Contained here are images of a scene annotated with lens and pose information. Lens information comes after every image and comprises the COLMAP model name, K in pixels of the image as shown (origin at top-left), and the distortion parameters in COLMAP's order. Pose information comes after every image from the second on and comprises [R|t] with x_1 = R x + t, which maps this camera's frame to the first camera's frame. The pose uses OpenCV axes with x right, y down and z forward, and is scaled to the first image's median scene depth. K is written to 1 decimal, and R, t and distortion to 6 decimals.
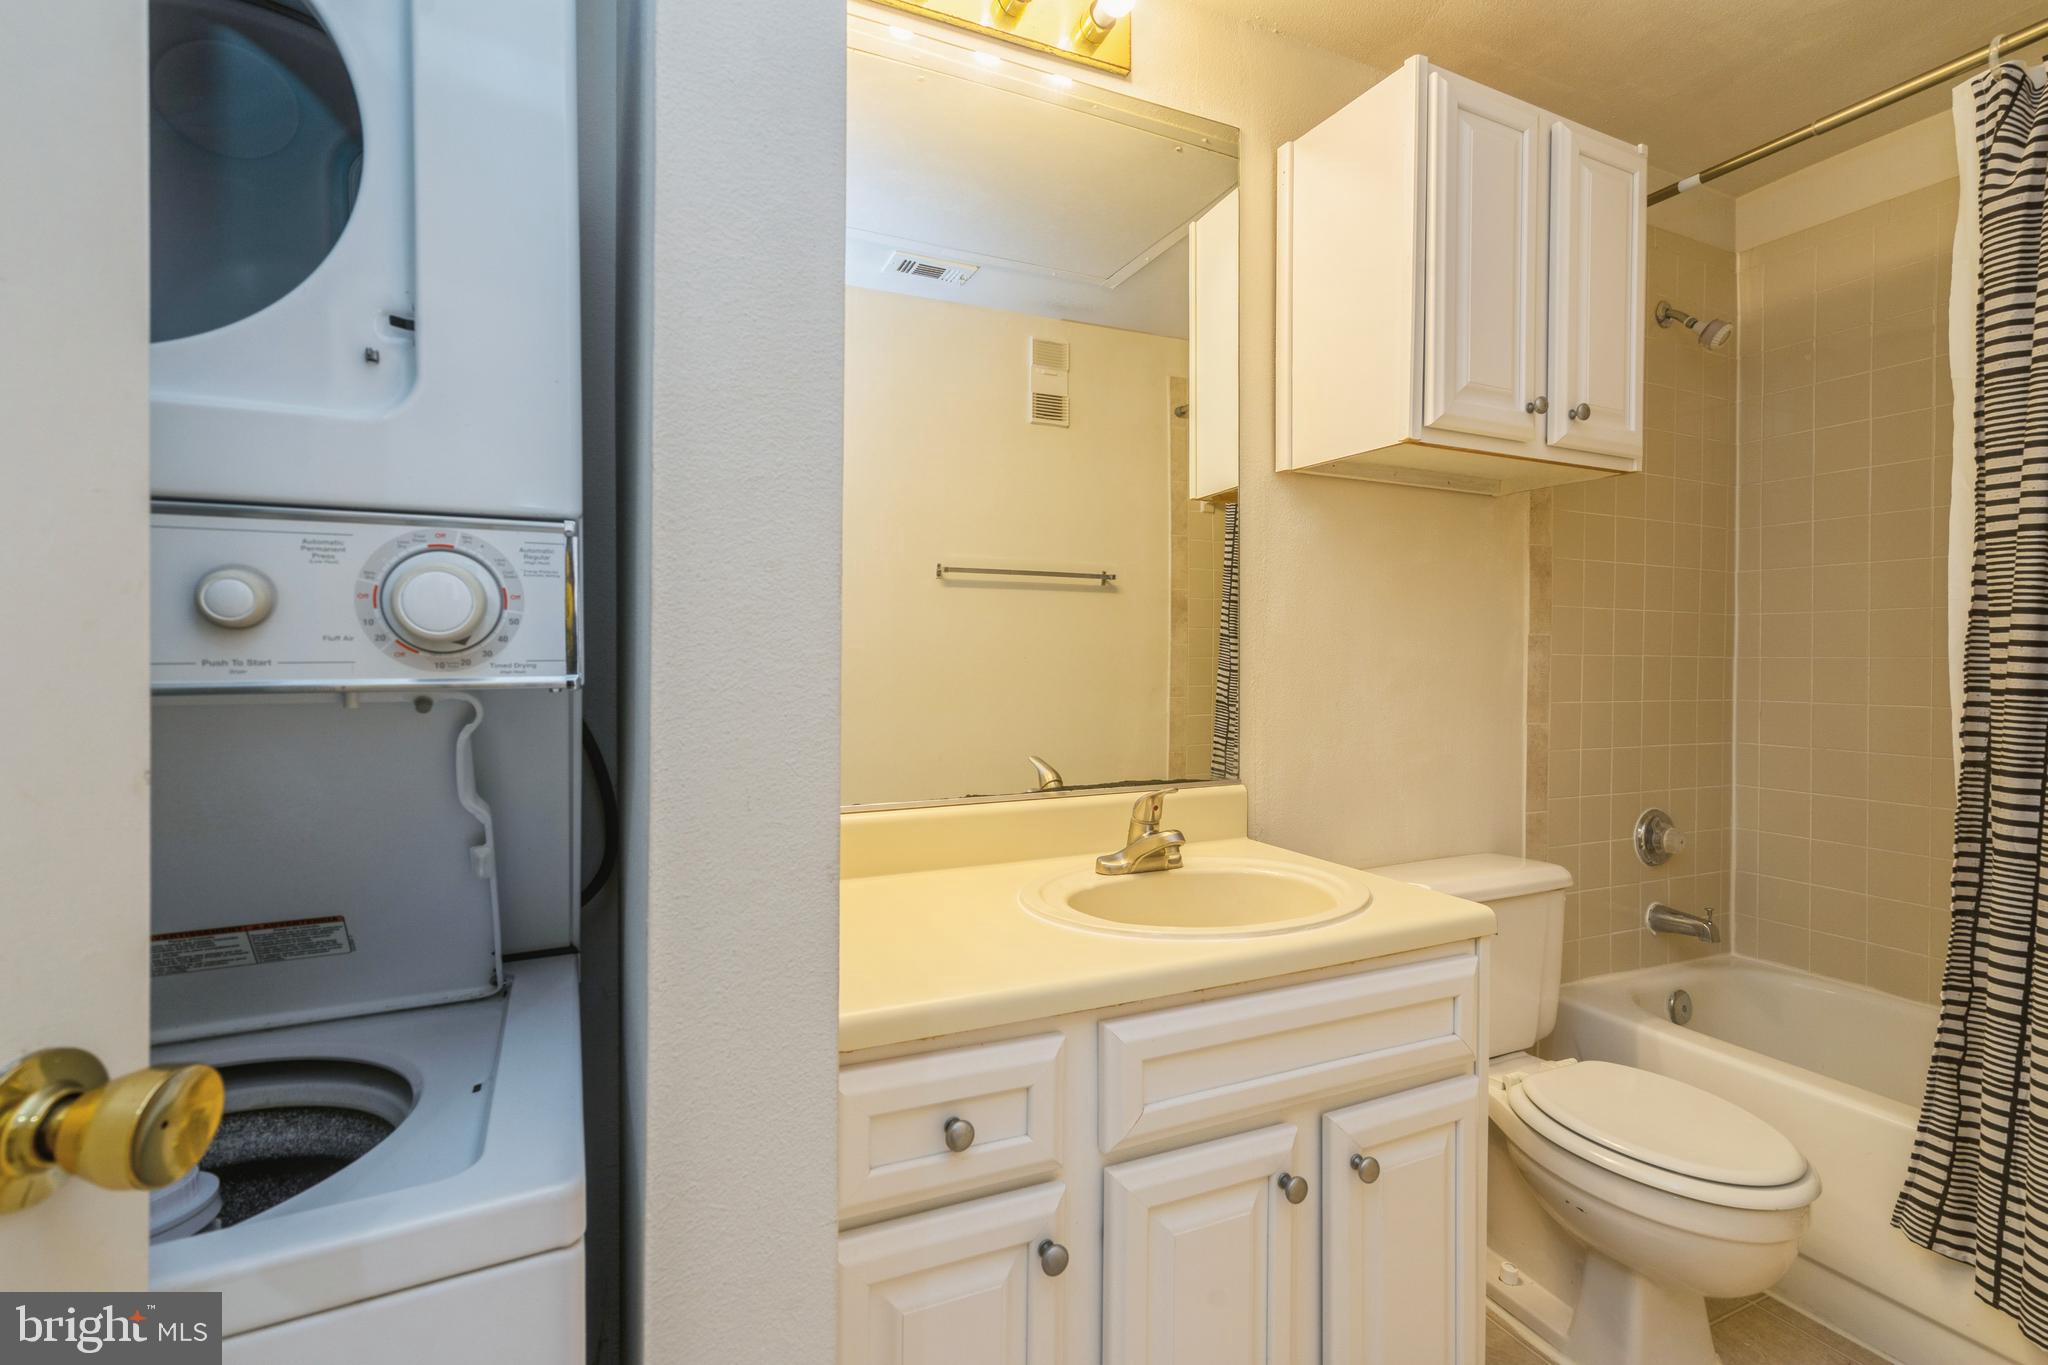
lens RADIAL K [[920.2, 0, 1030.3], [0, 920.2, 664.1], [0, 0, 1]] dist [-0.000752, 0.000004]
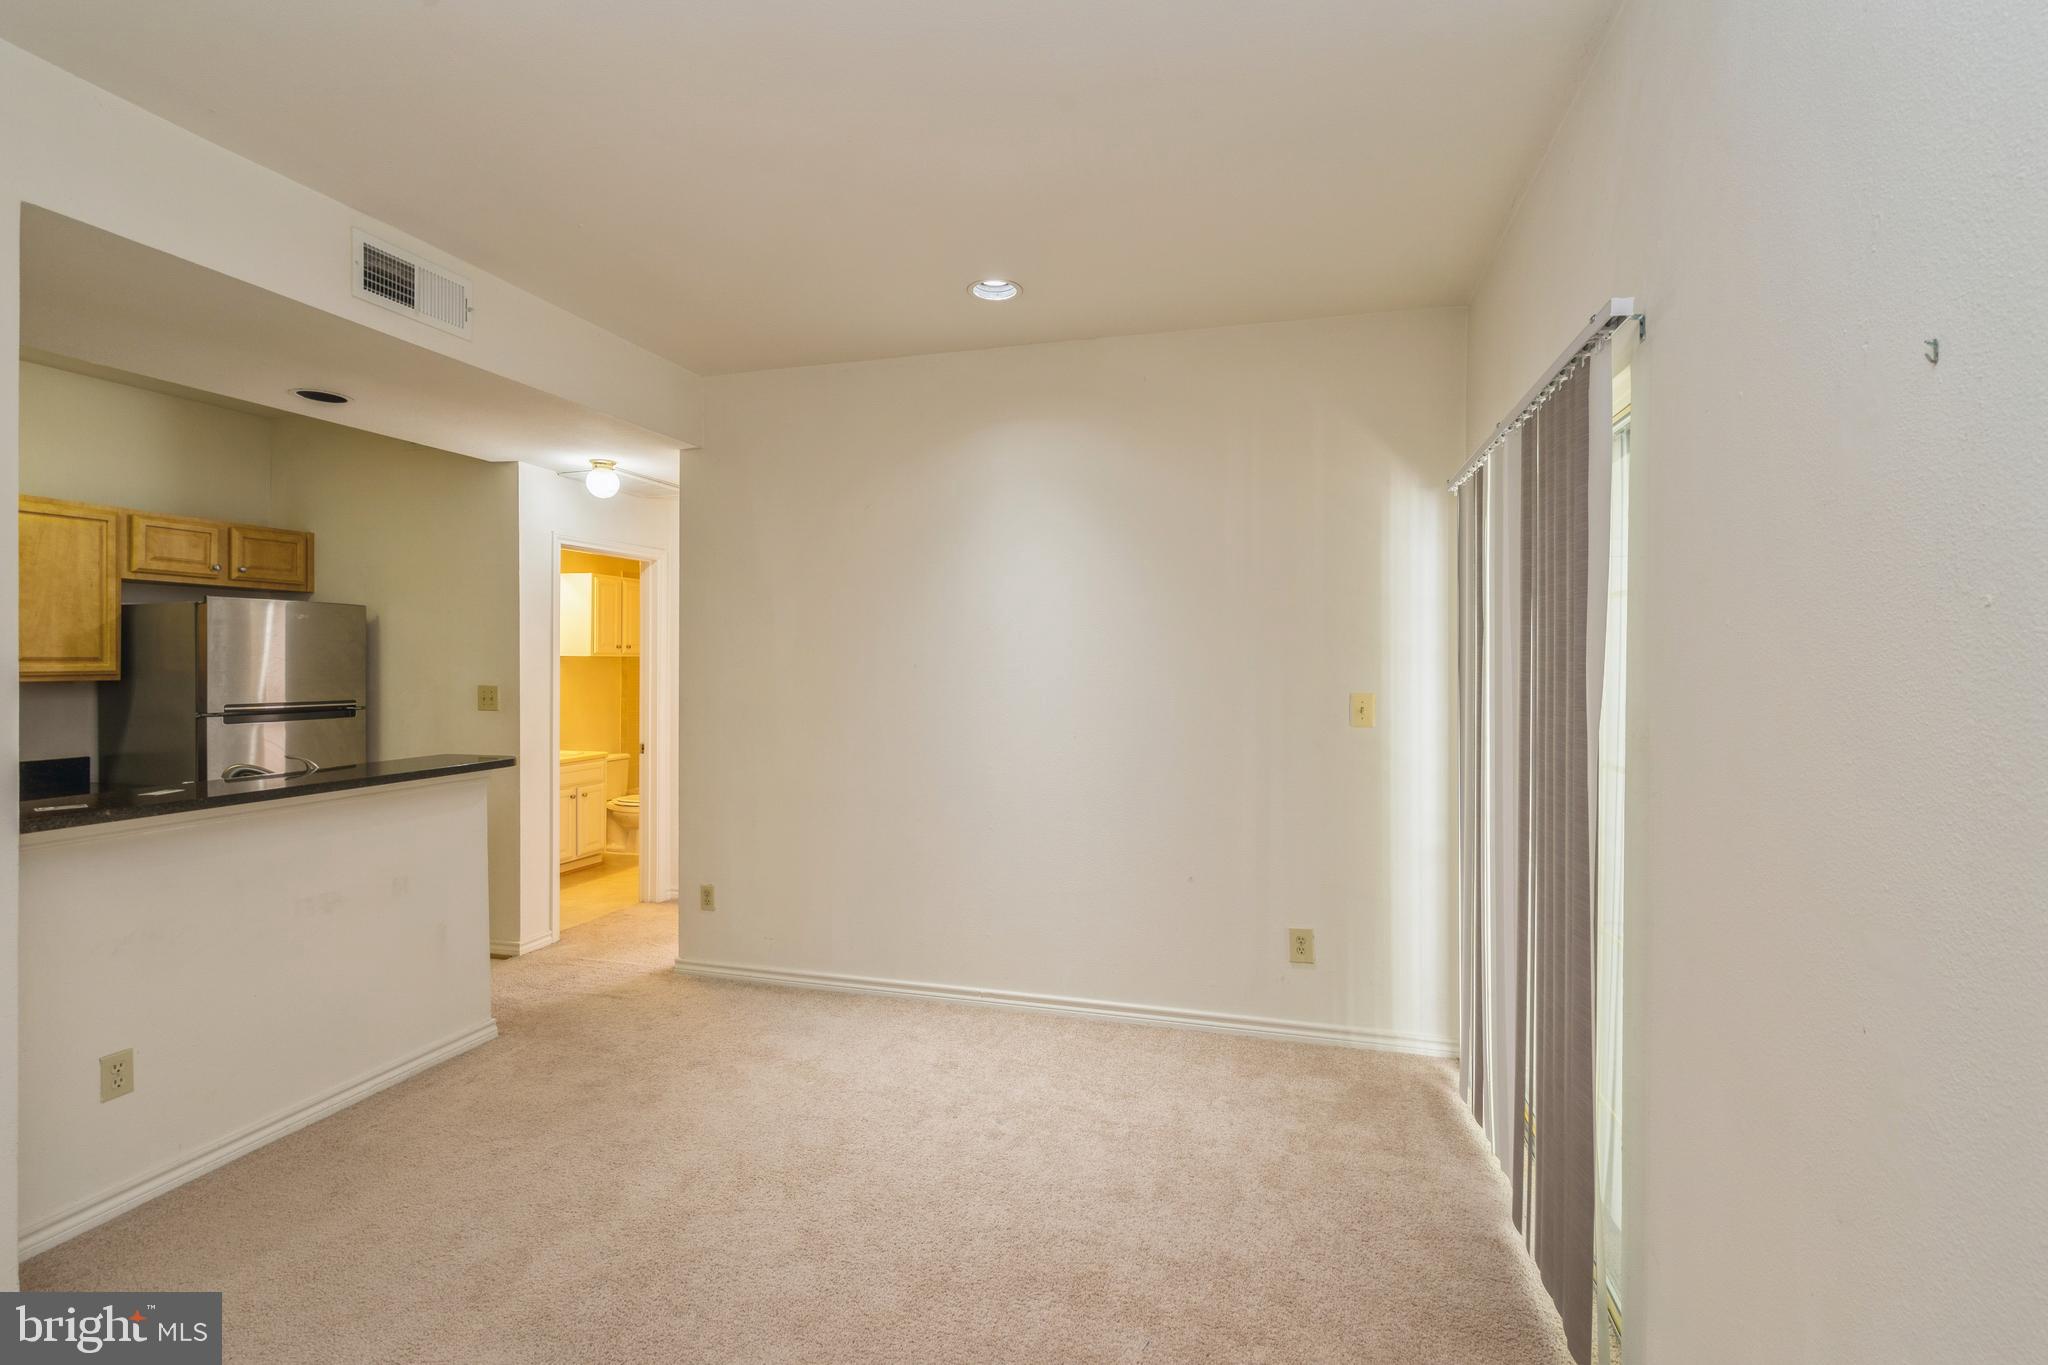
lens RADIAL K [[920.2, 0, 1030.3], [0, 920.2, 664.1], [0, 0, 1]] dist [-0.000752, 0.000004]
pose [[0.652420, -0.002342, 0.757854, -1.654871], [0.005586, 0.999983, -0.001718, -0.185413], [-0.757837, 0.005354, 0.652422, -3.701365]]
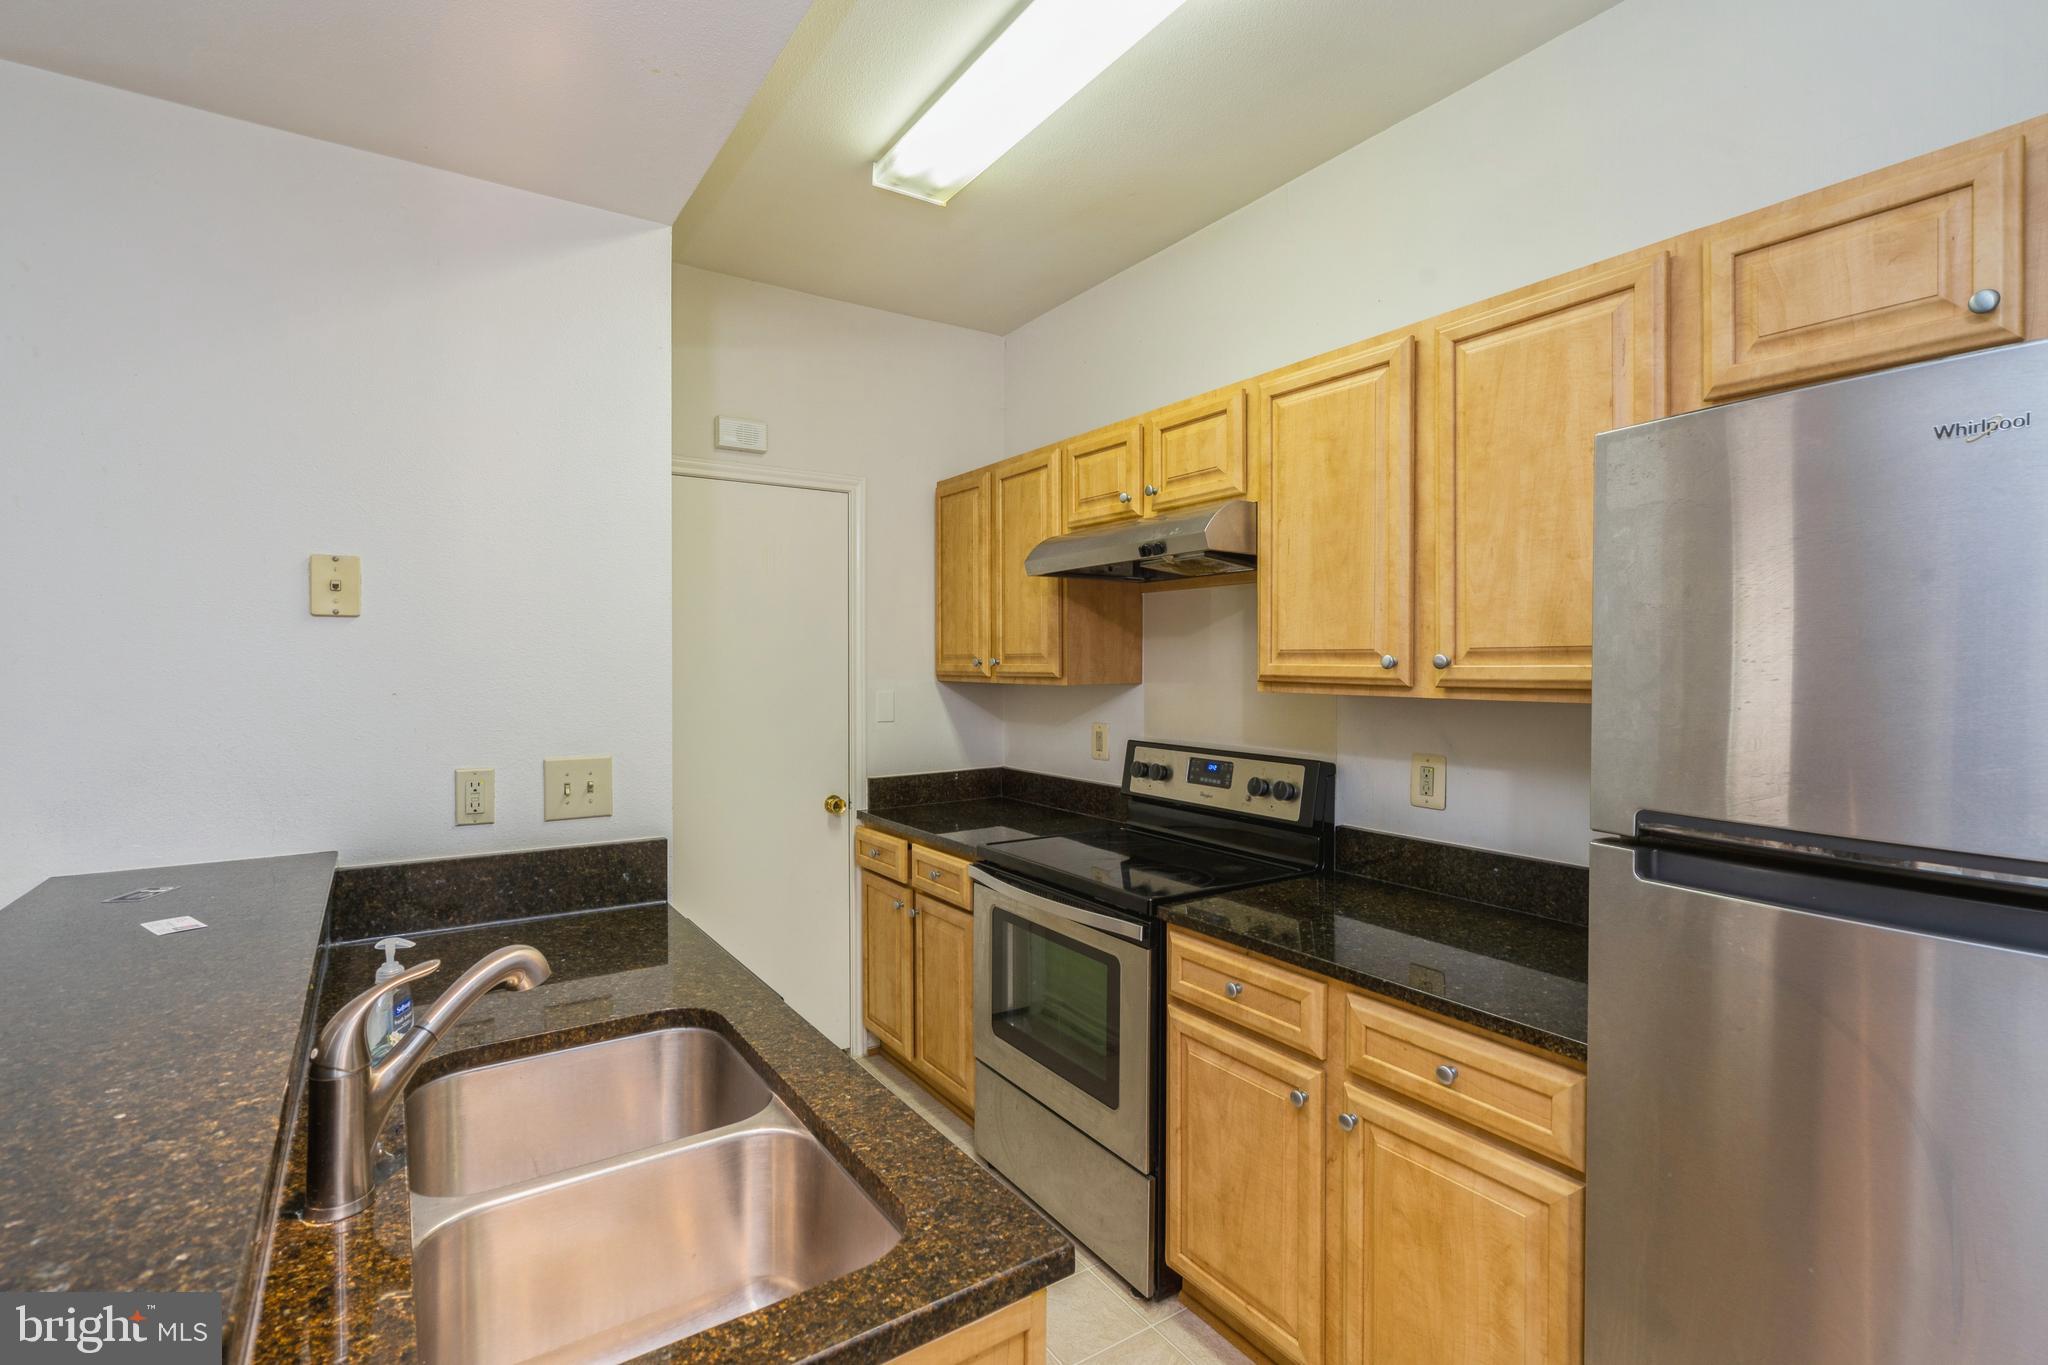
lens RADIAL K [[942.2, 0, 1021.7], [0, 942.2, 676.4], [0, 0, 1]] dist [0.000590, 0.000182]
pose [[0.144599, 0.013490, -0.989398, -0.424625], [-0.004955, 0.999904, 0.012909, -0.200751], [0.989478, 0.003036, 0.144652, -0.696894]]
